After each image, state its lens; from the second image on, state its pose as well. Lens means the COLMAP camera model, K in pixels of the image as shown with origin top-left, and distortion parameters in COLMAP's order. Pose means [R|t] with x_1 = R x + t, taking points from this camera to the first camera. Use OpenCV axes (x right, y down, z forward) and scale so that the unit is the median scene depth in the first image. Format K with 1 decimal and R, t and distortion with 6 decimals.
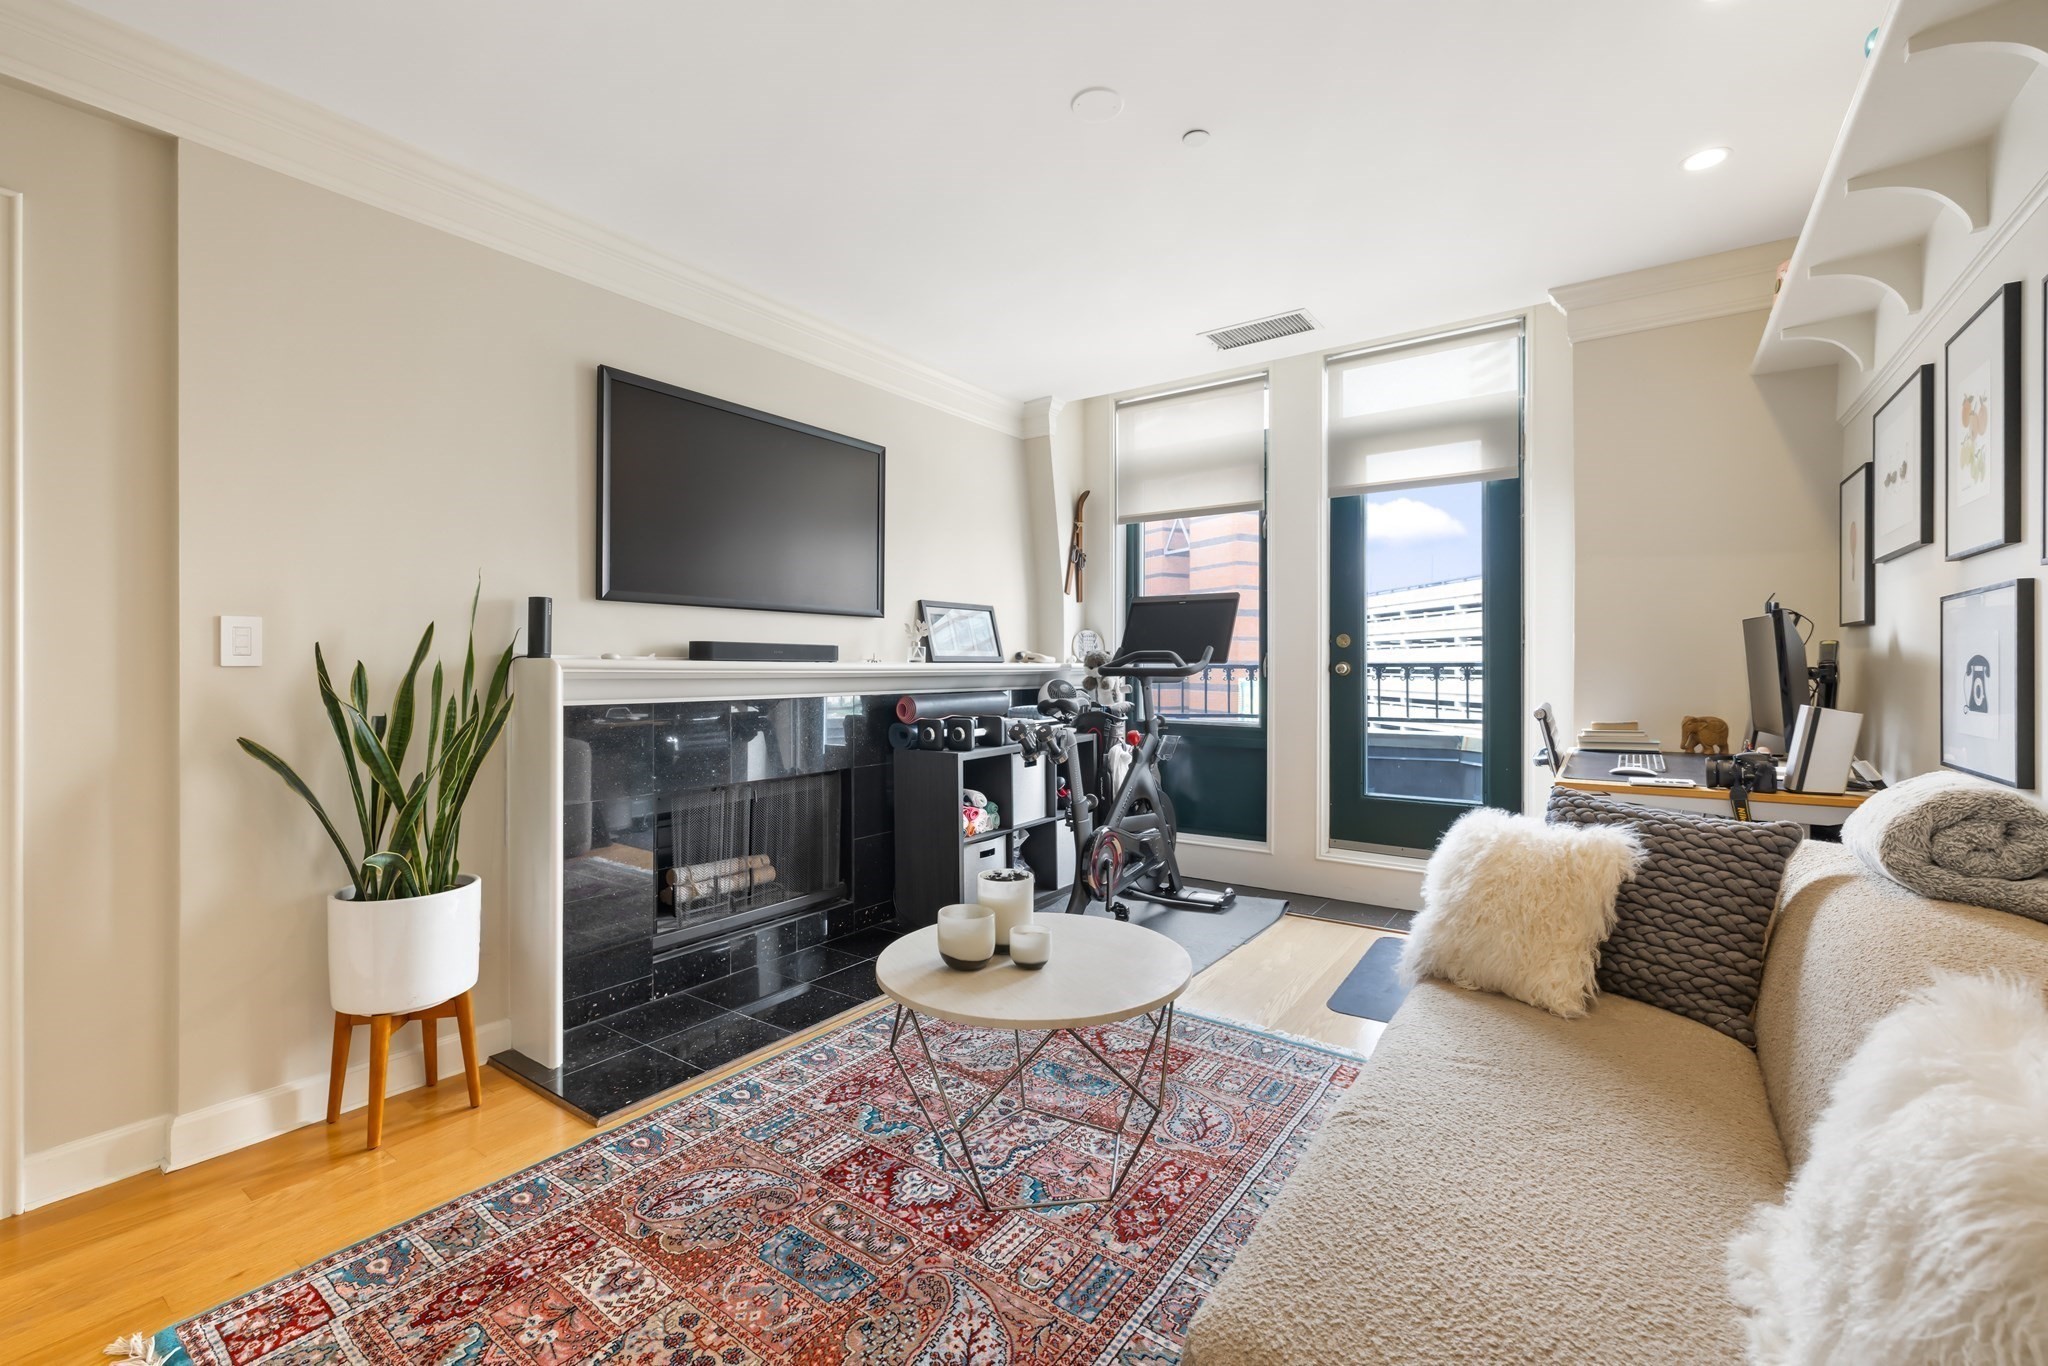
lens RADIAL K [[891.5, 0, 1019.9], [0, 891.5, 659.7], [0, 0, 1]] dist [-0.040071, 0.092915]
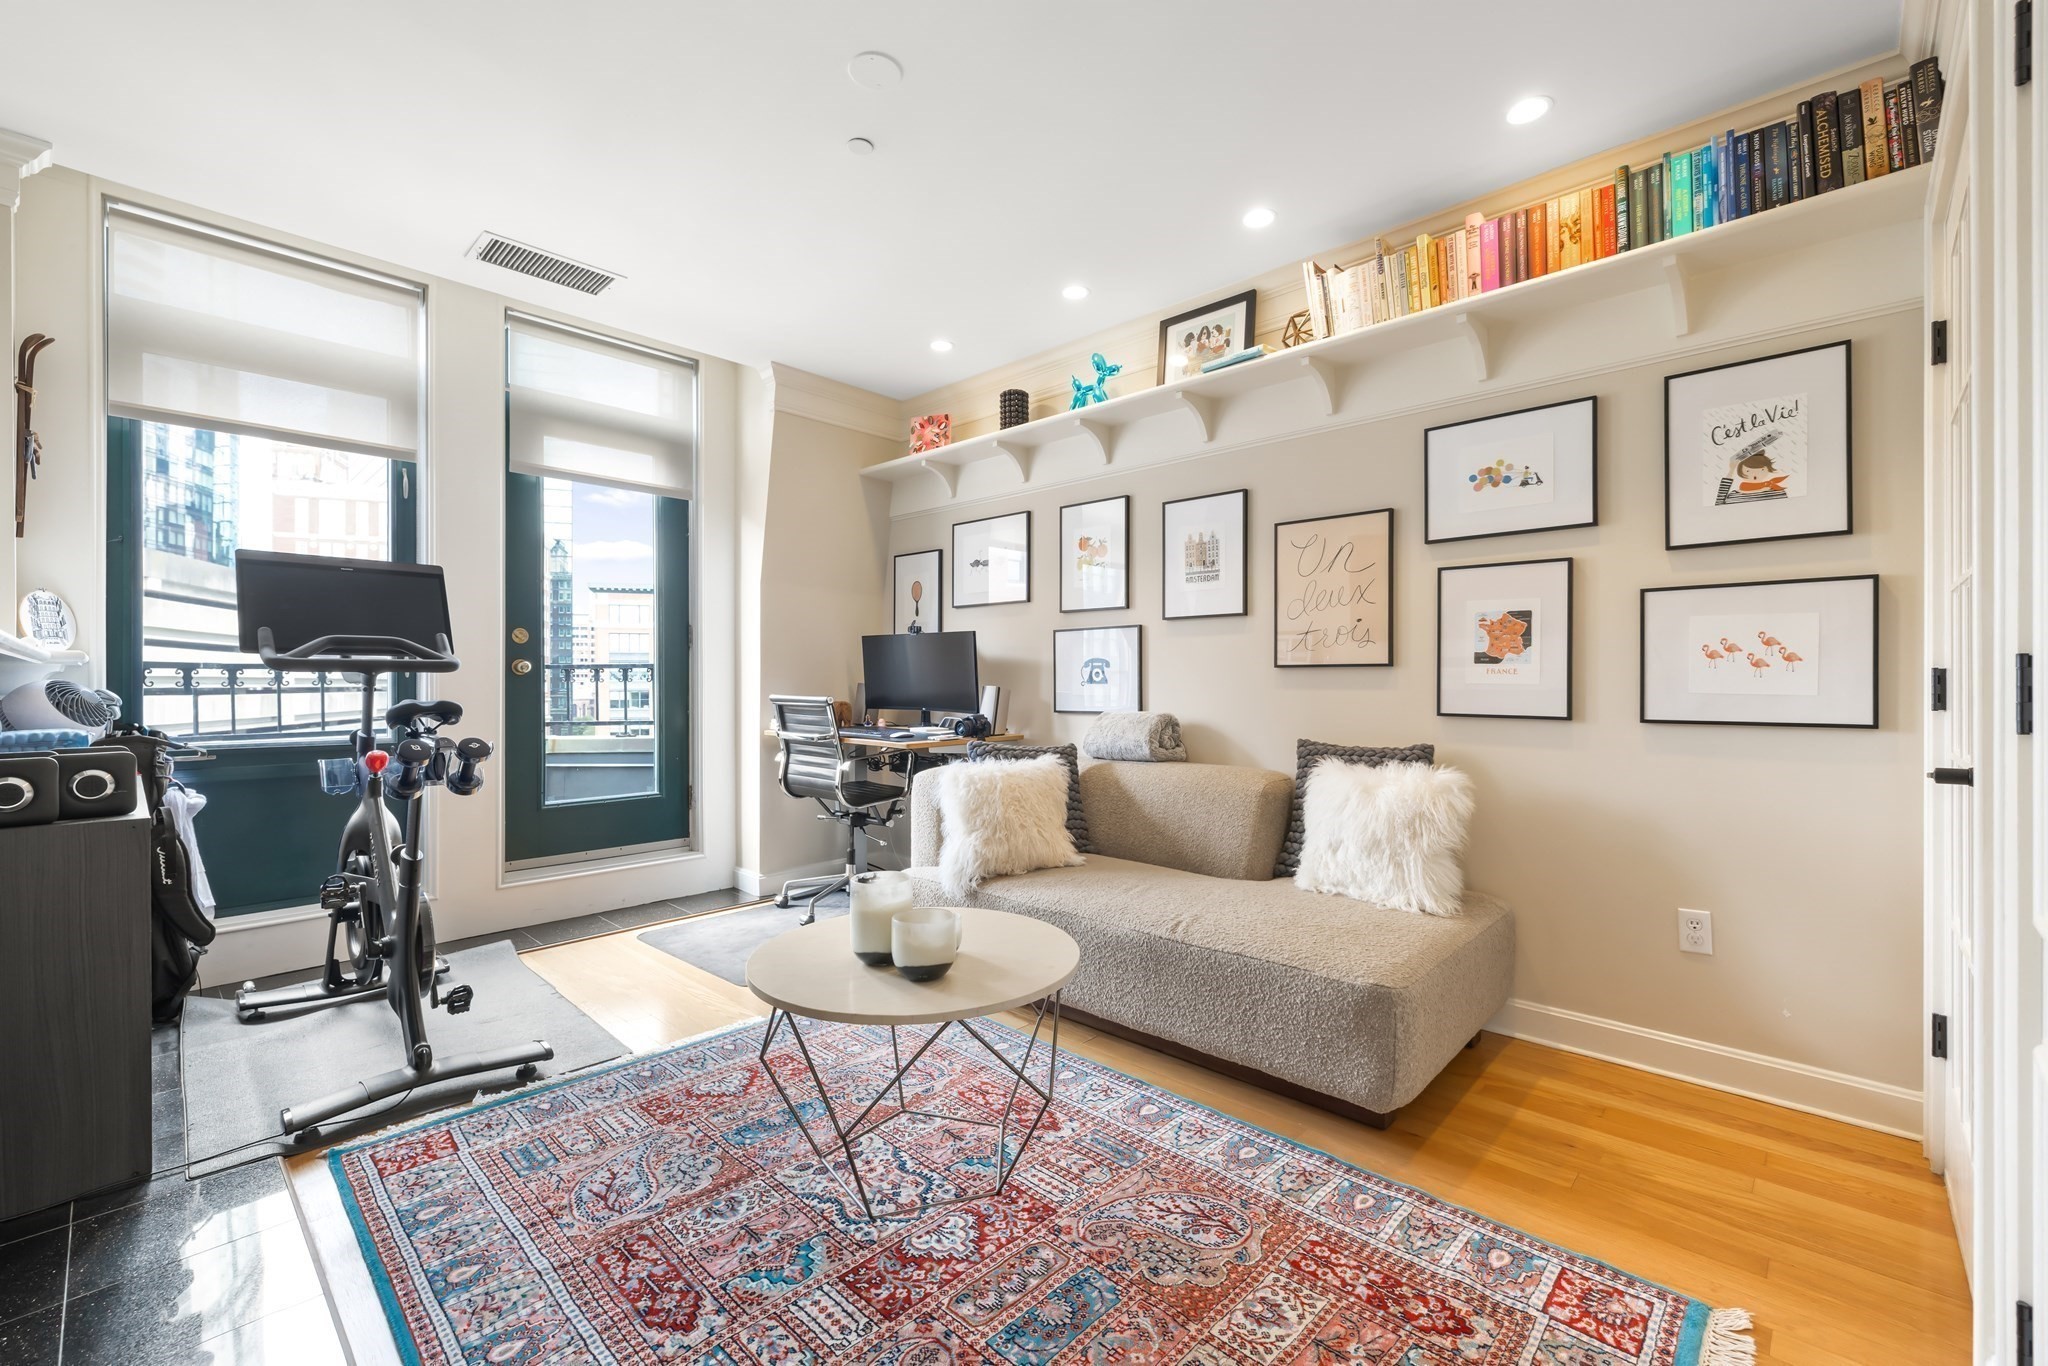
lens RADIAL K [[886.2, 0, 1024.0], [0, 886.2, 683.0], [0, 0, 1]] dist [0.013225, -0.000081]
pose [[0.114139, 0.000636, 0.993465, -0.664021], [-0.004141, 0.999991, -0.000165, 0.034335], [-0.993456, -0.004095, 0.114141, 0.564757]]
